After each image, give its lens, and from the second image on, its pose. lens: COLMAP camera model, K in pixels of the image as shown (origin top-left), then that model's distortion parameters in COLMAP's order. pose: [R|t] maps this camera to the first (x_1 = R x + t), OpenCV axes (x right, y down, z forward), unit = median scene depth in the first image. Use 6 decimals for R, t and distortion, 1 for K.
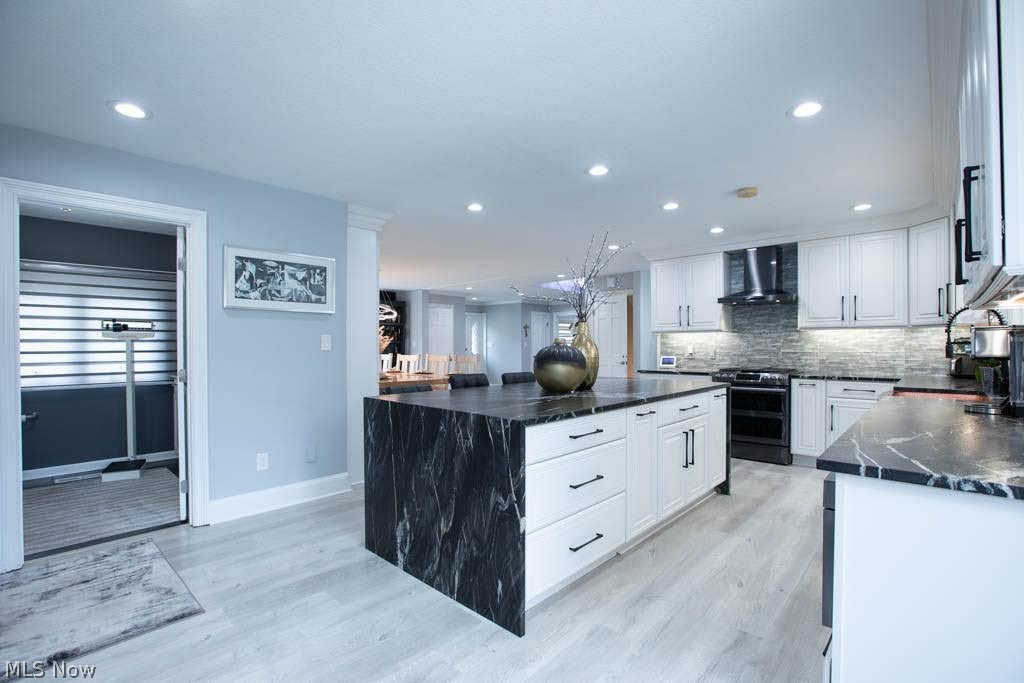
lens RADIAL K [[470.1, 0, 511.4], [0, 470.1, 346.2], [0, 0, 1]] dist [-0.025938, 0.002643]
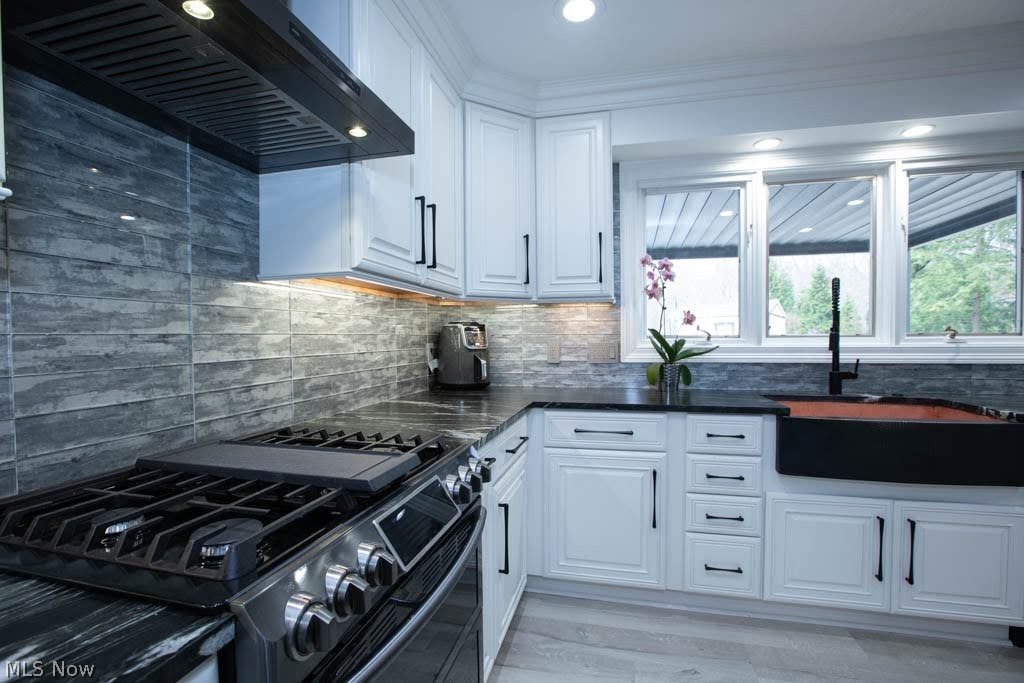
lens RADIAL K [[470.1, 0, 510.0], [0, 470.1, 346.3], [0, 0, 1]] dist [-0.025938, 0.002643]
pose [[-0.480400, -0.014636, 0.876927, 0.320681], [0.002340, 0.999836, 0.017969, 0.000503], [-0.877046, 0.010685, -0.480287, 0.989758]]
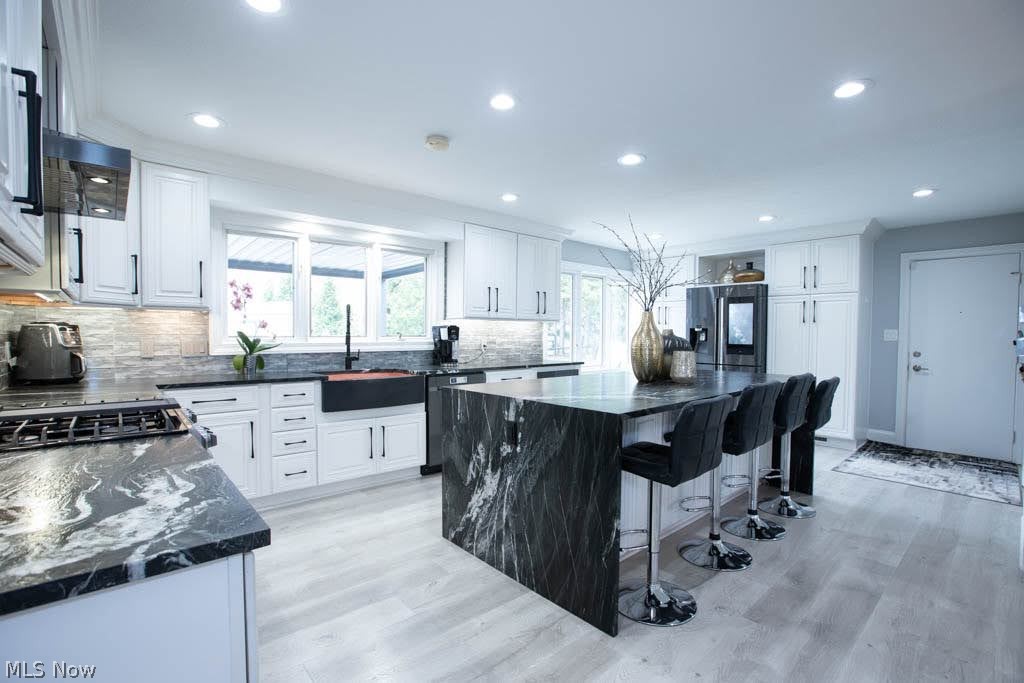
lens RADIAL K [[470.1, 0, 511.6], [0, 470.1, 347.8], [0, 0, 1]] dist [-0.025938, 0.002643]
pose [[-0.994498, -0.008495, 0.104411, 0.223675], [-0.005949, 0.999678, 0.024676, -0.002429], [-0.104587, 0.023919, -0.994228, 1.214469]]
